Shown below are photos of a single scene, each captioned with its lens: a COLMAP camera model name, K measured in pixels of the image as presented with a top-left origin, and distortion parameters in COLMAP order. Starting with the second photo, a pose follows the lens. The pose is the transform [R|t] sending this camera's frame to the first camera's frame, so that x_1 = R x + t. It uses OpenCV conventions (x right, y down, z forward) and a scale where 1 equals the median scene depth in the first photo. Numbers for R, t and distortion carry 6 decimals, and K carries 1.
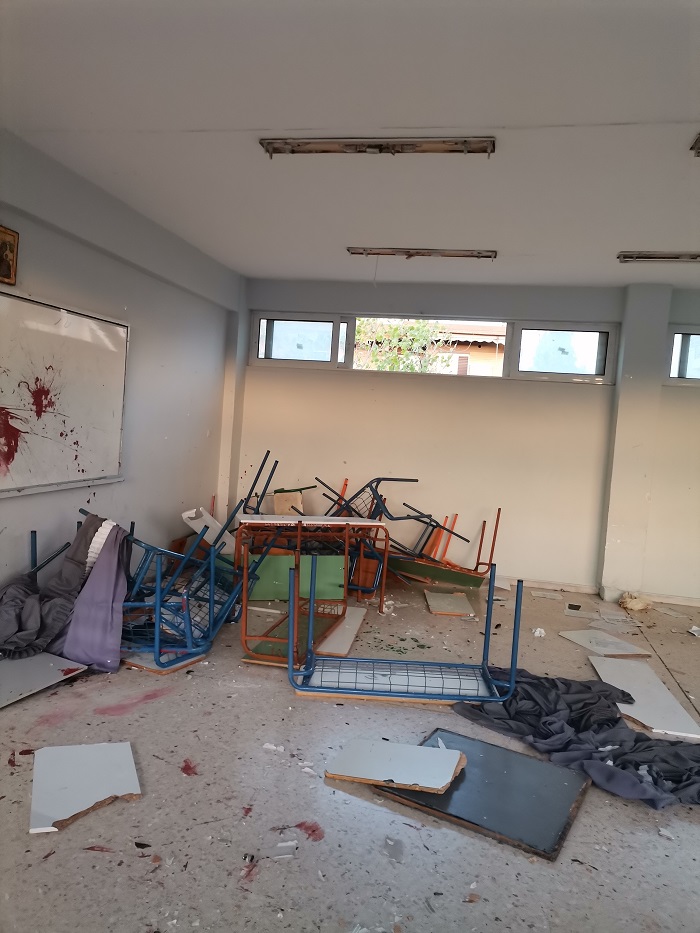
lens RADIAL K [[686.8, 0, 354.7], [0, 686.8, 461.8], [0, 0, 1]] dist [0.042074, -0.013892]
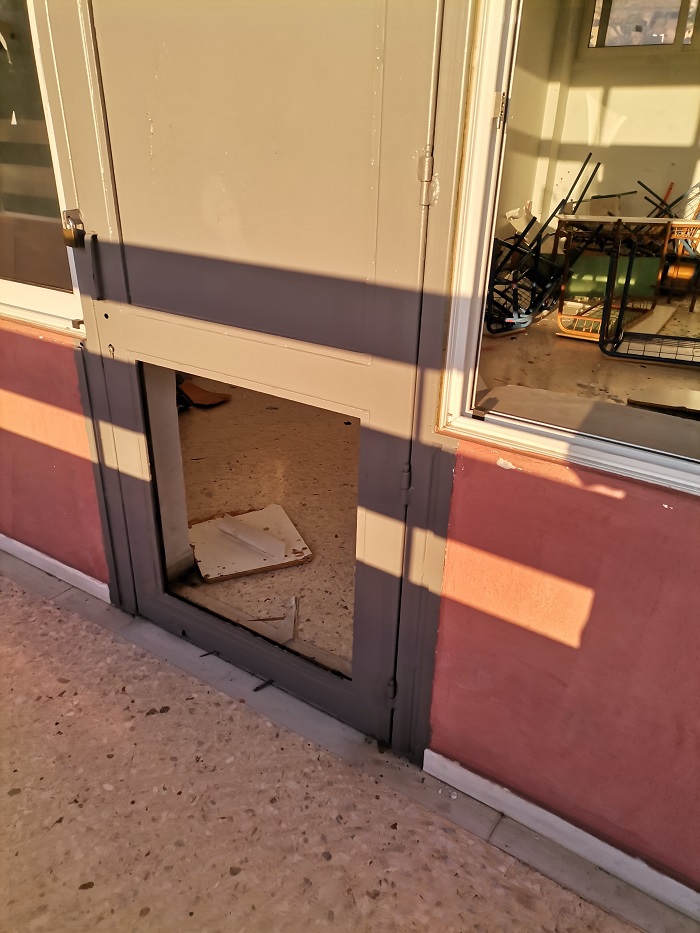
lens RADIAL K [[686.8, 0, 341.0], [0, 686.8, 464.4], [0, 0, 1]] dist [0.042074, -0.013892]
pose [[0.912900, 0.130104, -0.386894, -0.012879], [0.018235, 0.933898, 0.357075, 0.070171], [0.407776, -0.333028, 0.850183, -0.271884]]
